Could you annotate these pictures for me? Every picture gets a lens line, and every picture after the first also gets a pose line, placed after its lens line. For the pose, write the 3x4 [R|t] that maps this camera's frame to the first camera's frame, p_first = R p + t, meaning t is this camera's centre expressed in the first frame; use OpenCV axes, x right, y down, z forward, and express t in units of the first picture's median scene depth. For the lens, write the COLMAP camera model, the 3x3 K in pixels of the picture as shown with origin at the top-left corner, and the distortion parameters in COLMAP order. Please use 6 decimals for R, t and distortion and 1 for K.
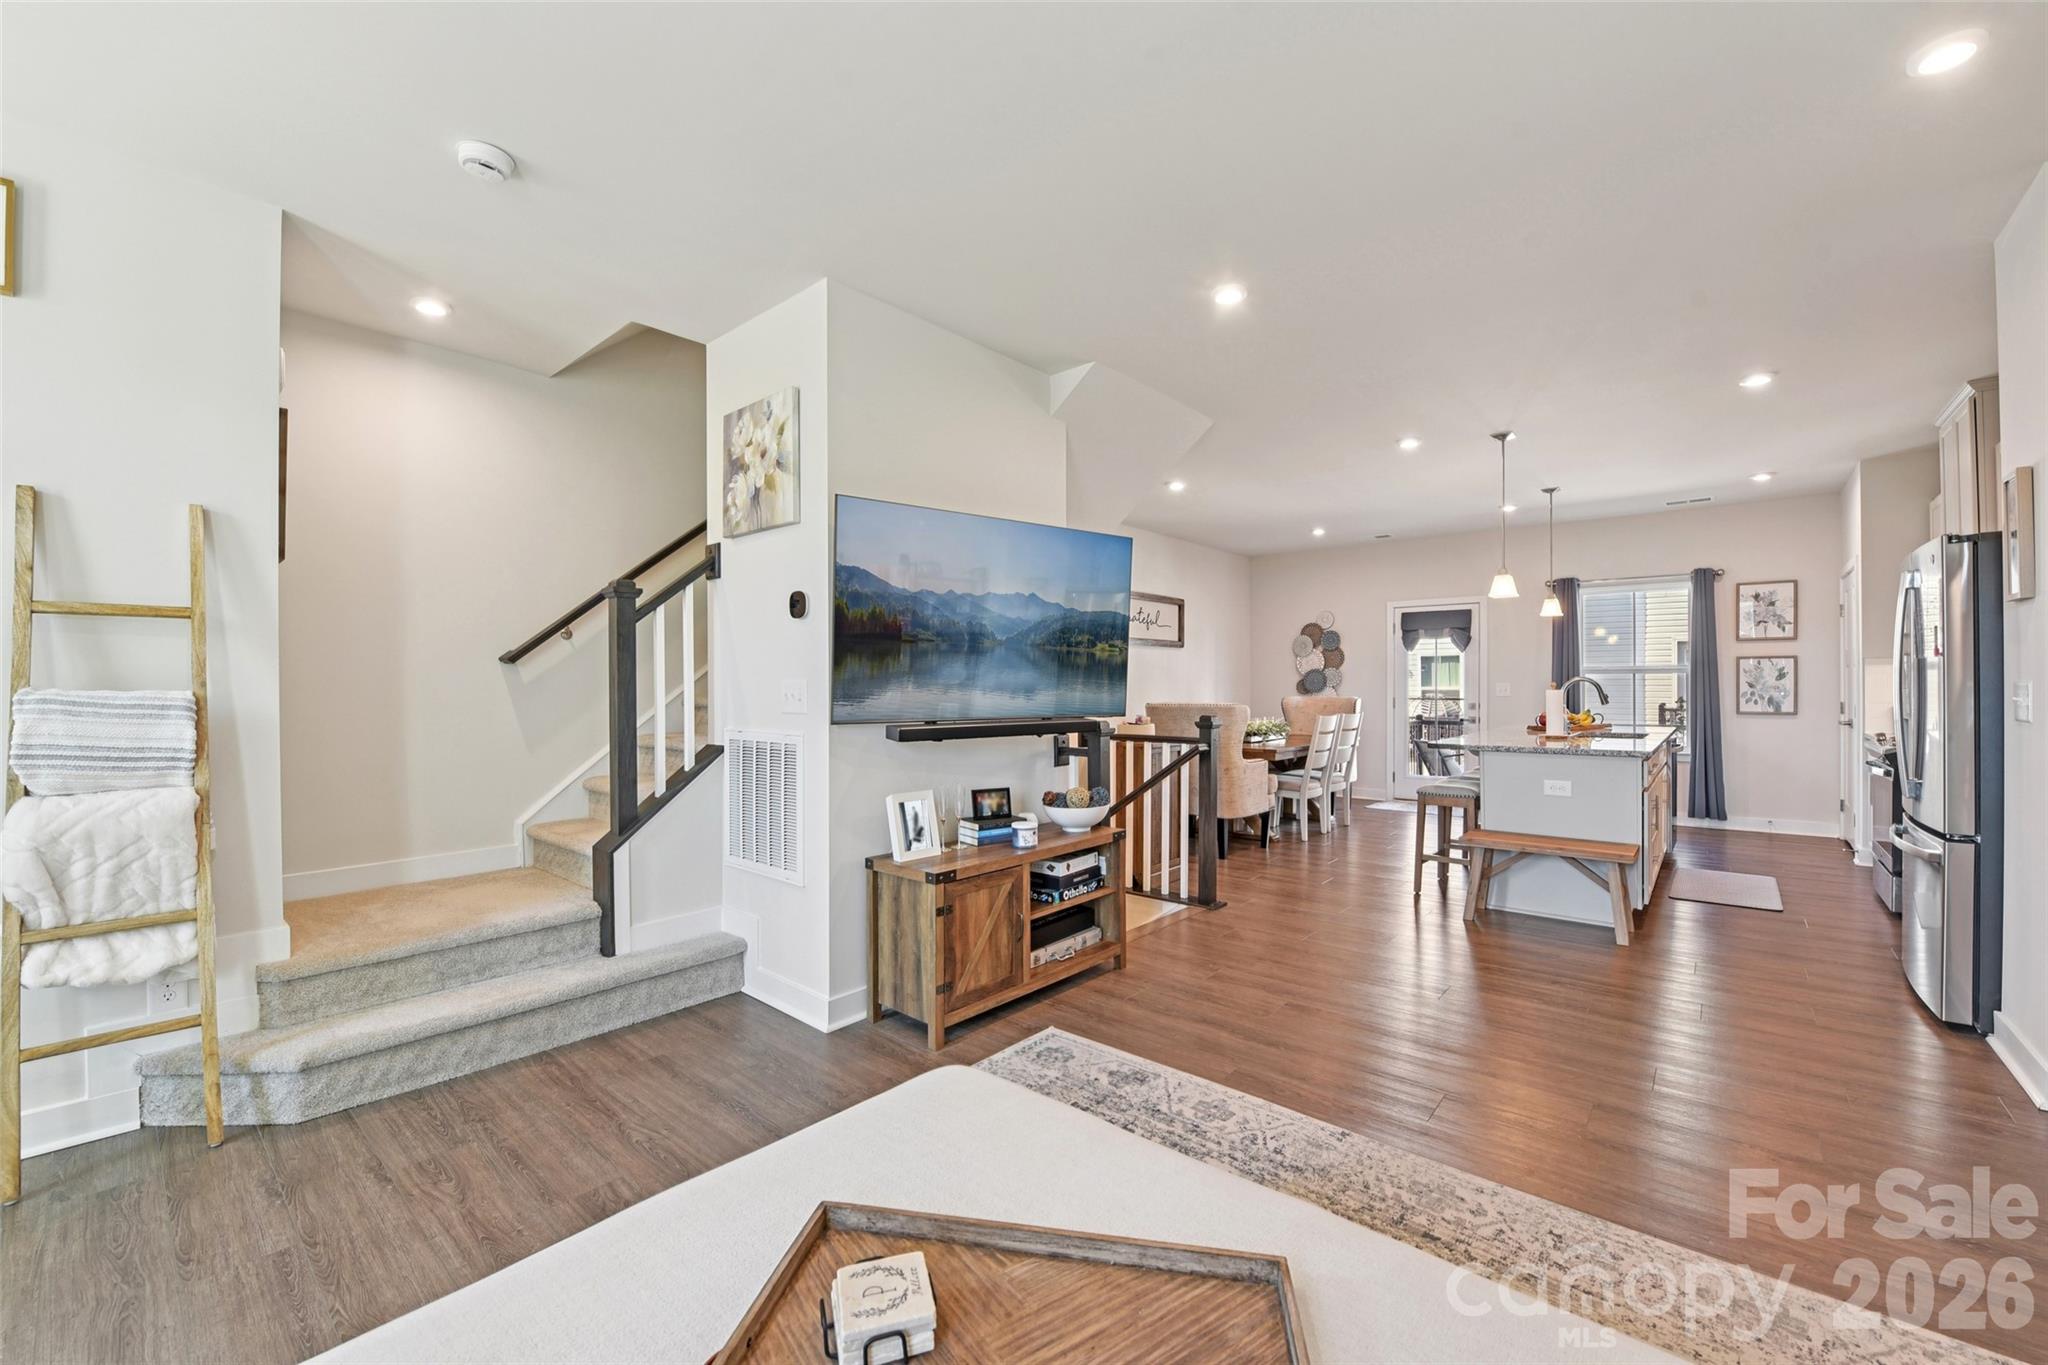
lens RADIAL K [[819.2, 0, 1029.2], [0, 819.2, 680.0], [0, 0, 1]] dist [-0.016591, -0.001016]
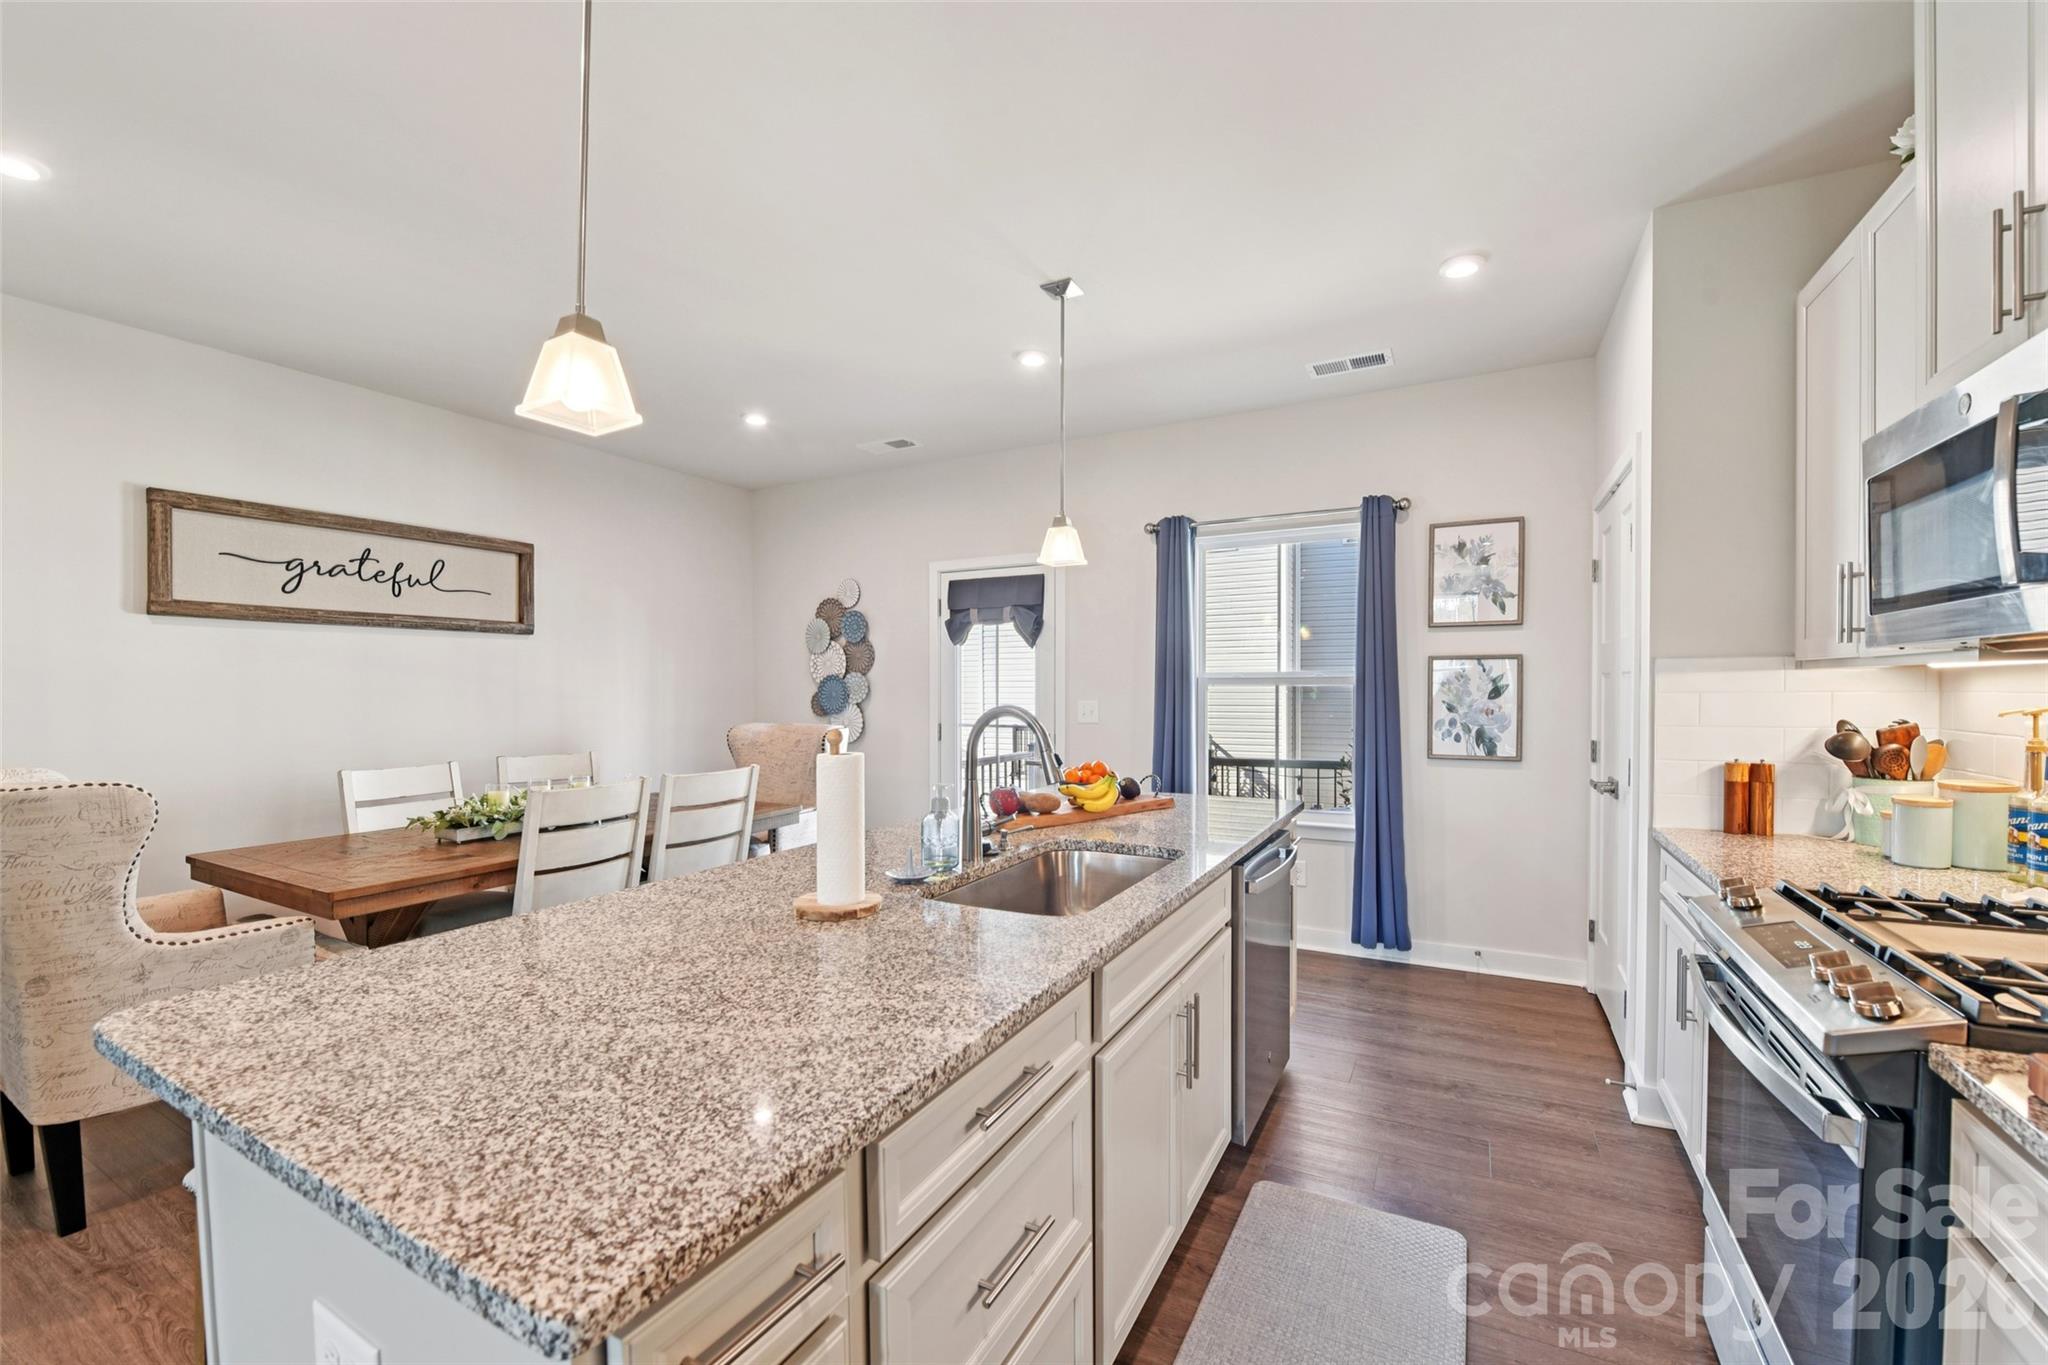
lens RADIAL K [[819.2, 0, 1025.2], [0, 819.2, 696.5], [0, 0, 1]] dist [-0.016591, -0.001016]
pose [[0.975779, -0.003099, 0.218735, 0.415817], [-0.000451, 0.999869, 0.016177, -0.008606], [-0.218756, -0.015884, 0.975650, 0.442597]]
